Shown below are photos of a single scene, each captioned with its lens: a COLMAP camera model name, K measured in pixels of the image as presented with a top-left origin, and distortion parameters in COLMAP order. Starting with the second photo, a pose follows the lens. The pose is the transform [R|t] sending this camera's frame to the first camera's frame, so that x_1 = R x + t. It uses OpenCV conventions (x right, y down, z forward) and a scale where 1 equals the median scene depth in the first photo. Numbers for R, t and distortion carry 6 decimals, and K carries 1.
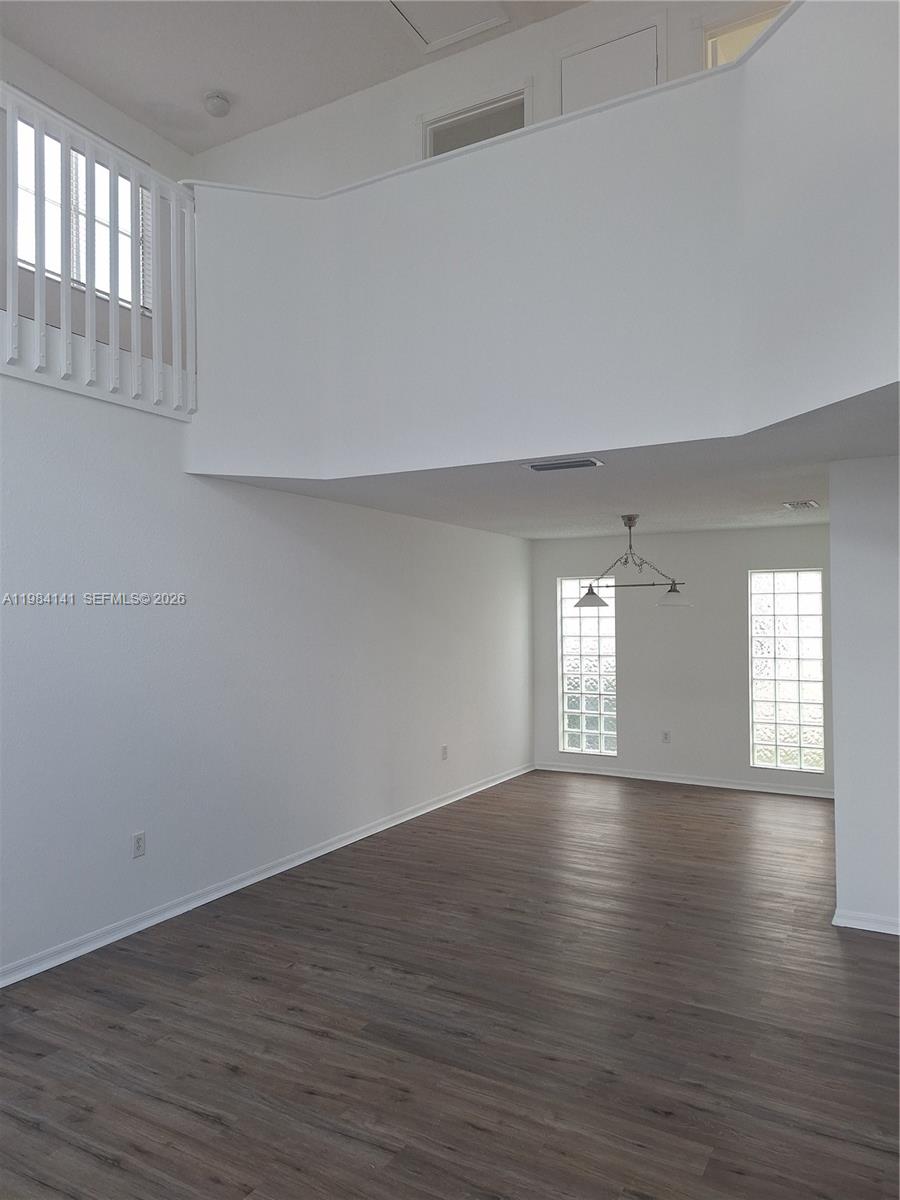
lens RADIAL K [[830.8, 0, 445.2], [0, 830.8, 597.7], [0, 0, 1]] dist [0.073004, -0.066688]
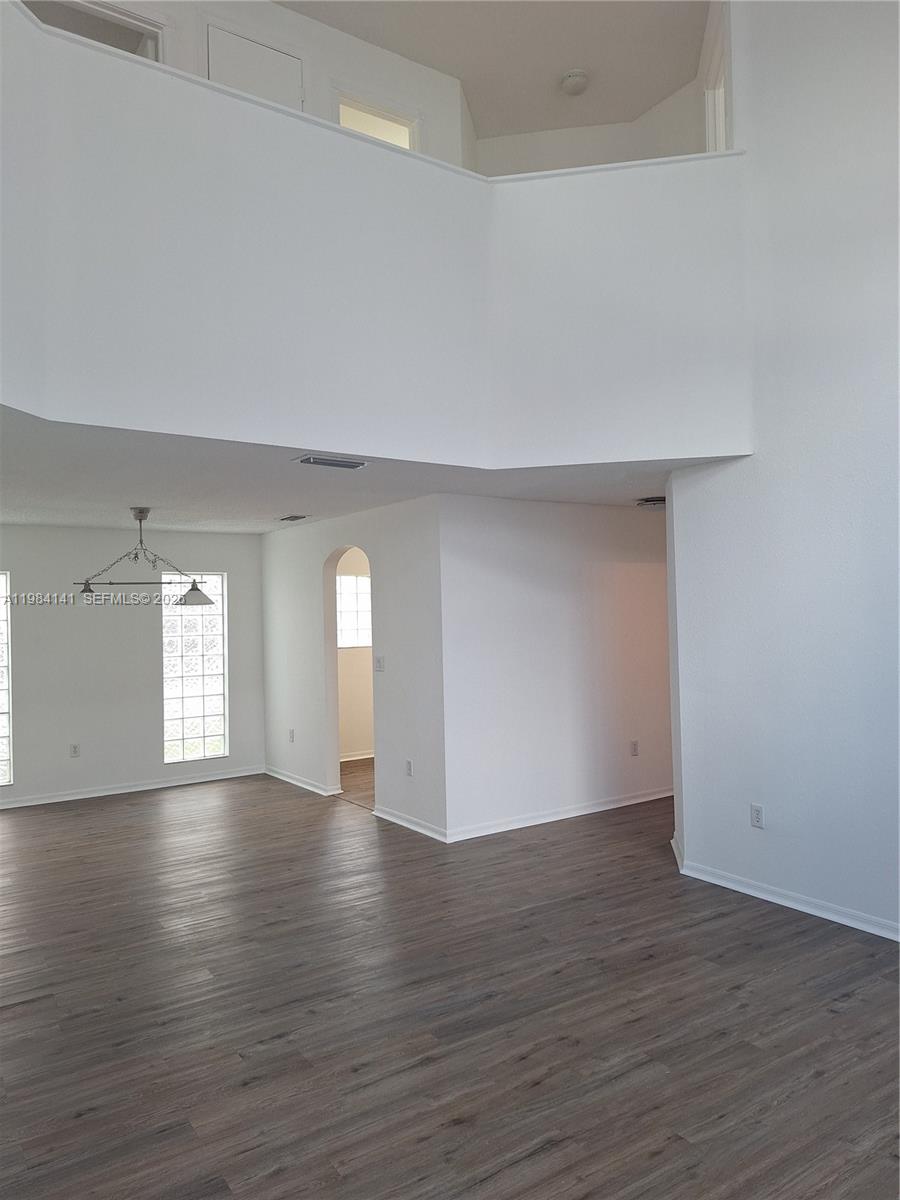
lens RADIAL K [[830.8, 0, 445.2], [0, 830.8, 597.7], [0, 0, 1]] dist [0.073004, -0.066688]
pose [[0.440460, 0.010440, 0.897712, -0.562740], [-0.000029, 0.999933, -0.011614, 0.015194], [-0.897772, 0.005090, 0.440430, 0.337452]]
